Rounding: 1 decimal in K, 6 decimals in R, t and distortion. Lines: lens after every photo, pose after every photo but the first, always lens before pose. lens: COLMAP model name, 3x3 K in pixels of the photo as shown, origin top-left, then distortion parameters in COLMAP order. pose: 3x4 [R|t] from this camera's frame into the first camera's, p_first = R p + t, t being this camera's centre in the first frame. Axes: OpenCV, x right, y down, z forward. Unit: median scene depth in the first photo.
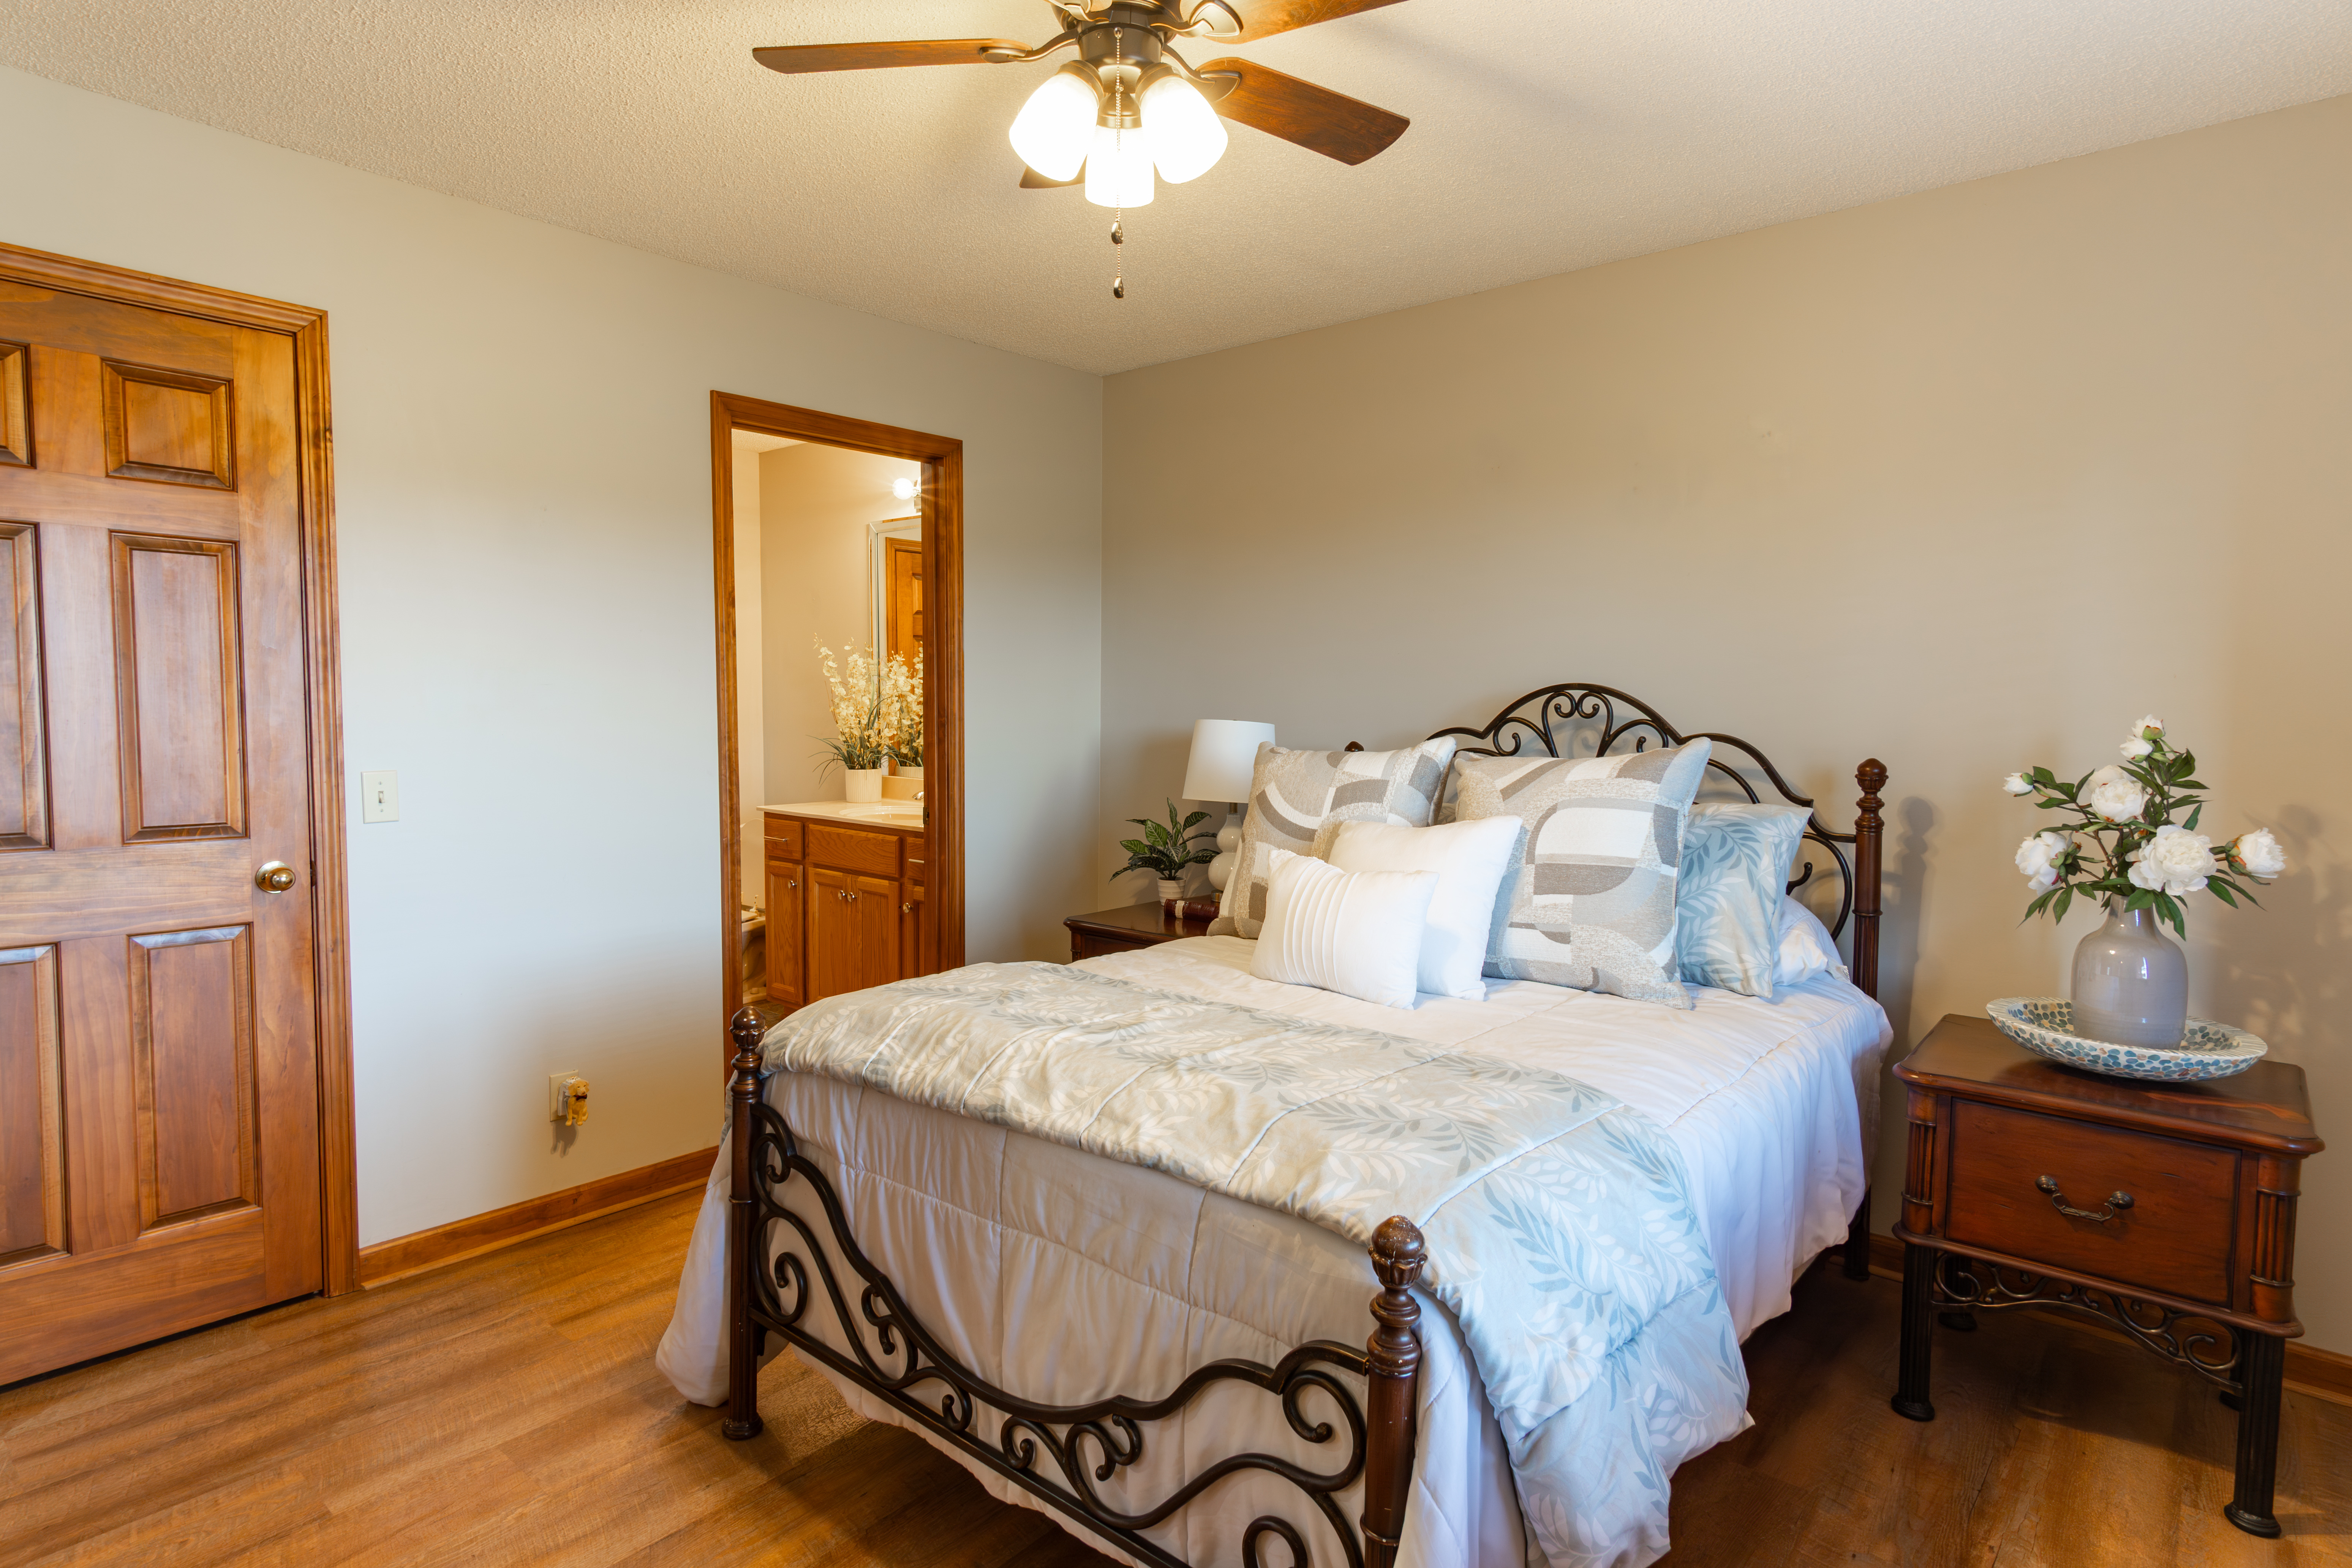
lens RADIAL K [[1253.7, 0, 1179.7], [0, 1253.7, 774.5], [0, 0, 1]] dist [0.003899, 0.003442]
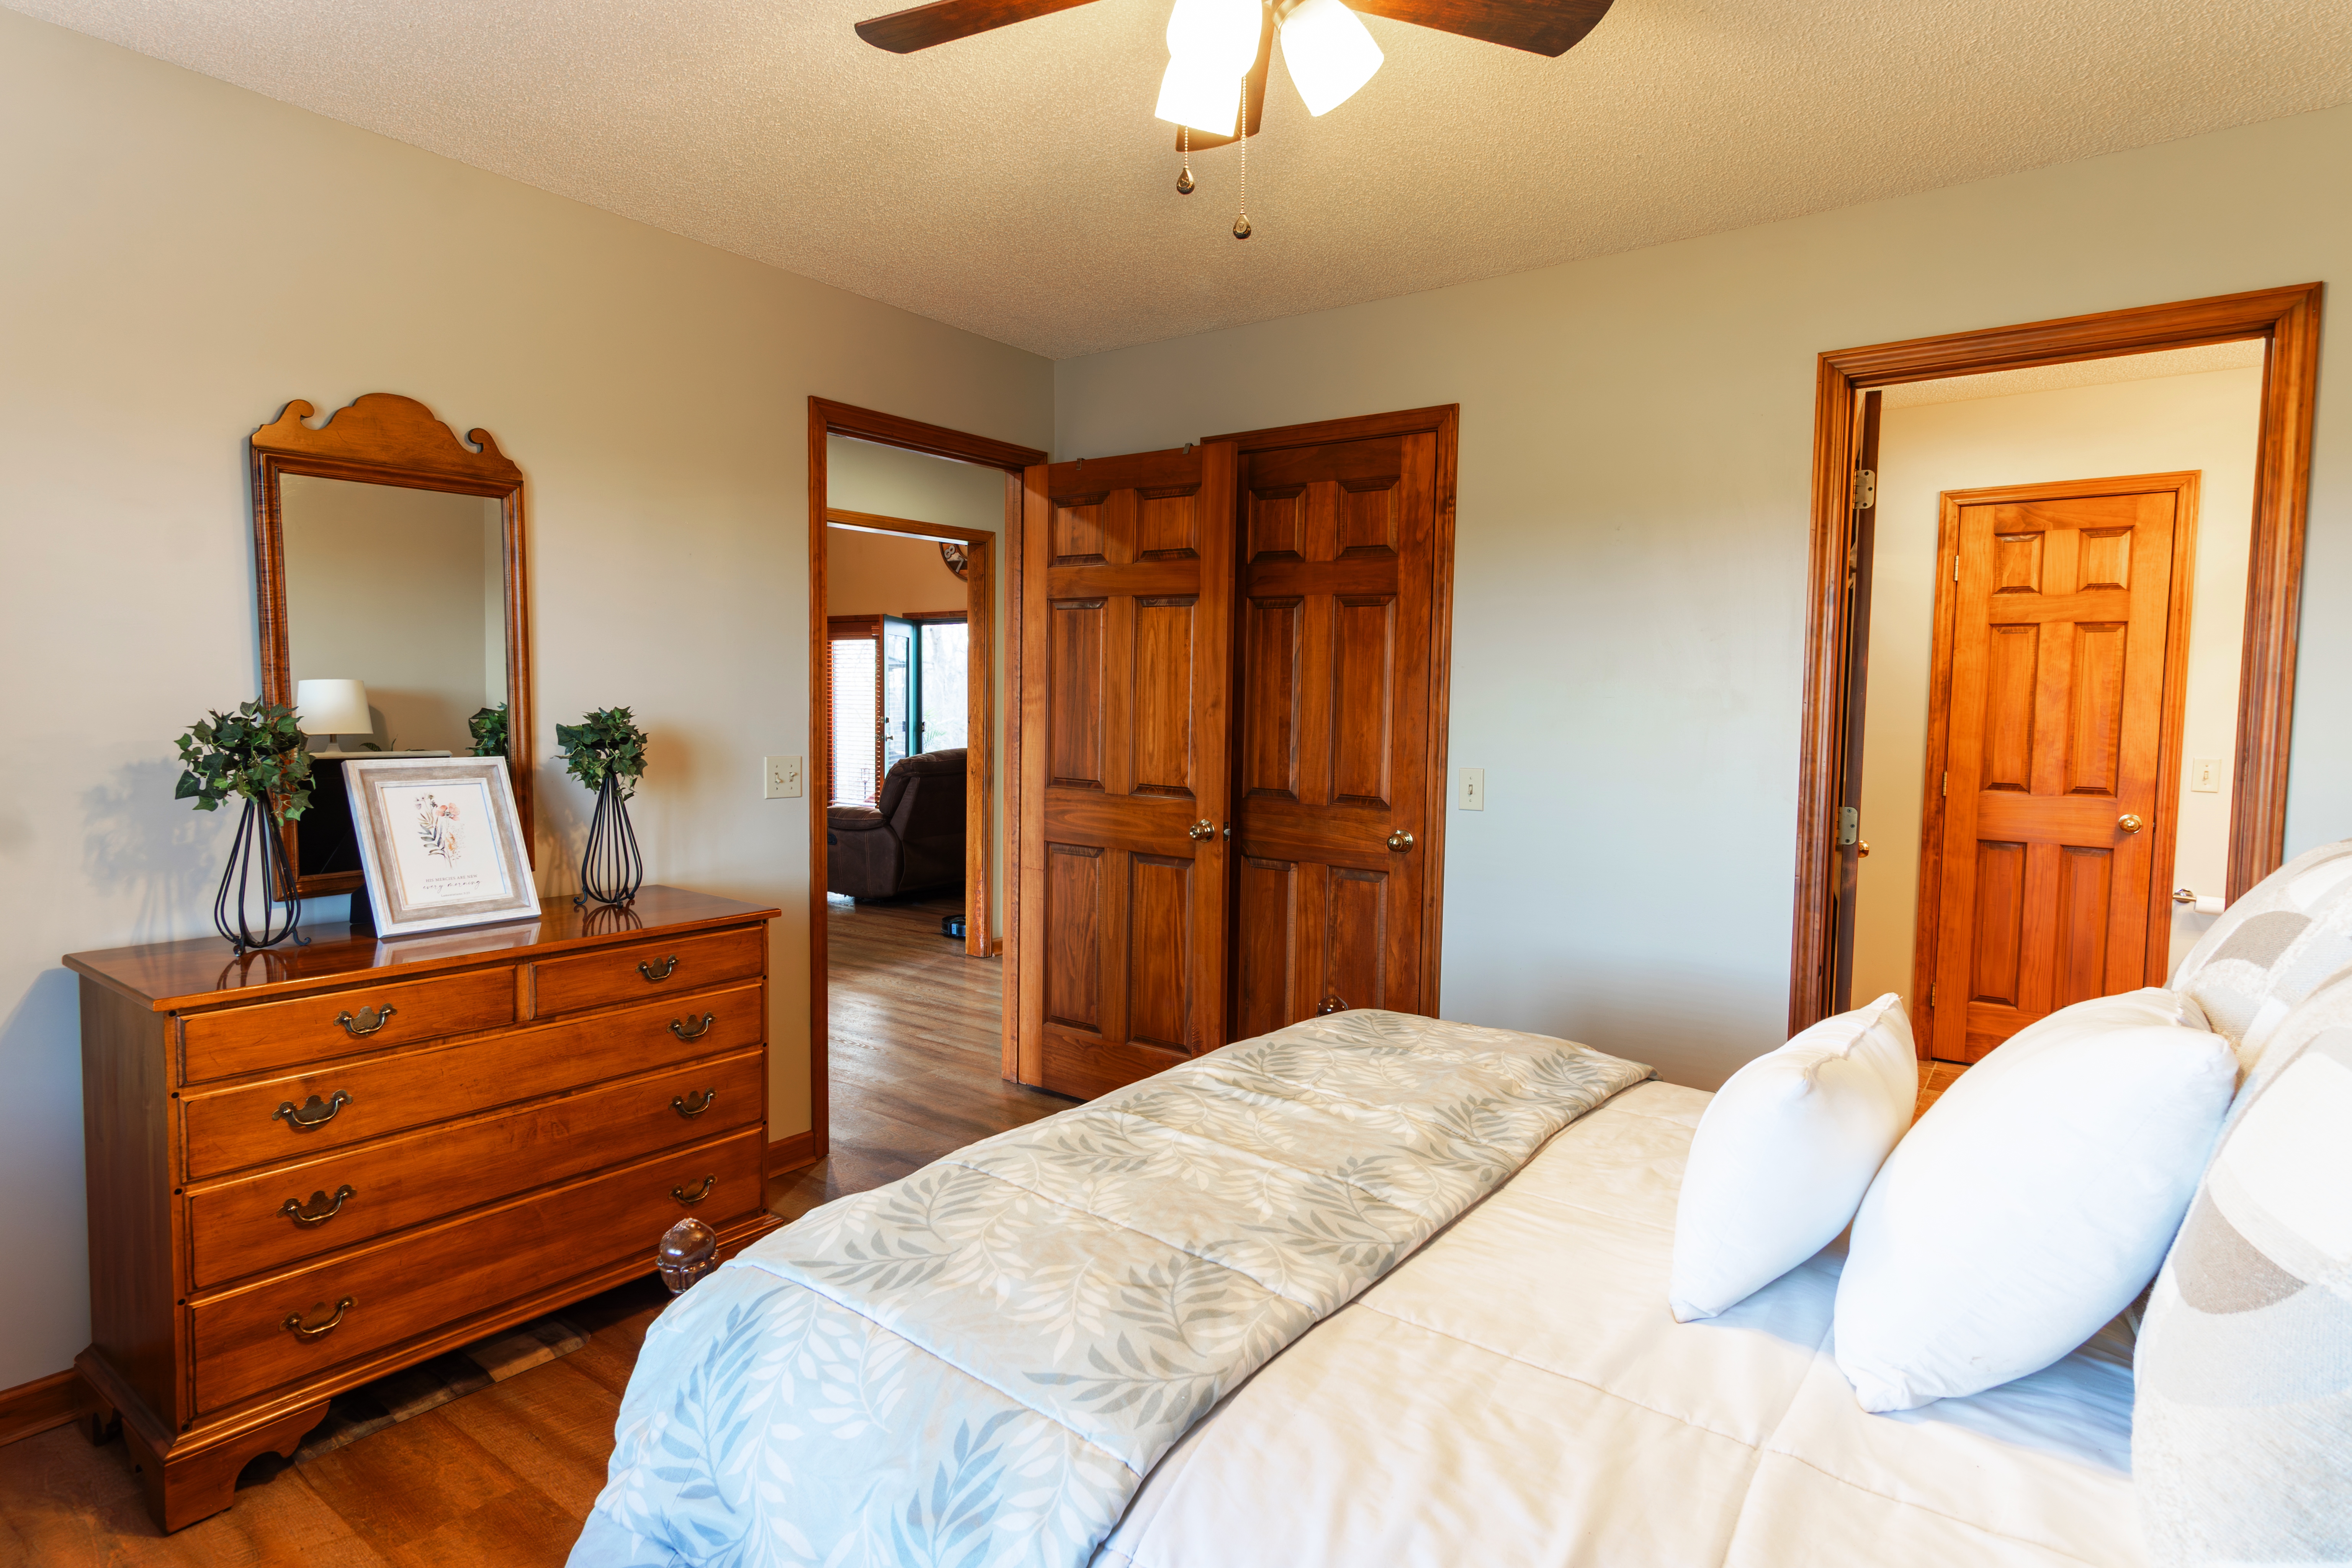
lens RADIAL K [[1253.6, 0, 1156.1], [0, 1253.6, 794.0], [0, 0, 1]] dist [0.003899, 0.003442]
pose [[0.060194, 0.070081, -0.995724, 0.319966], [-0.080298, 0.994639, 0.065150, -0.019094], [0.994952, 0.076033, 0.065499, 0.356250]]
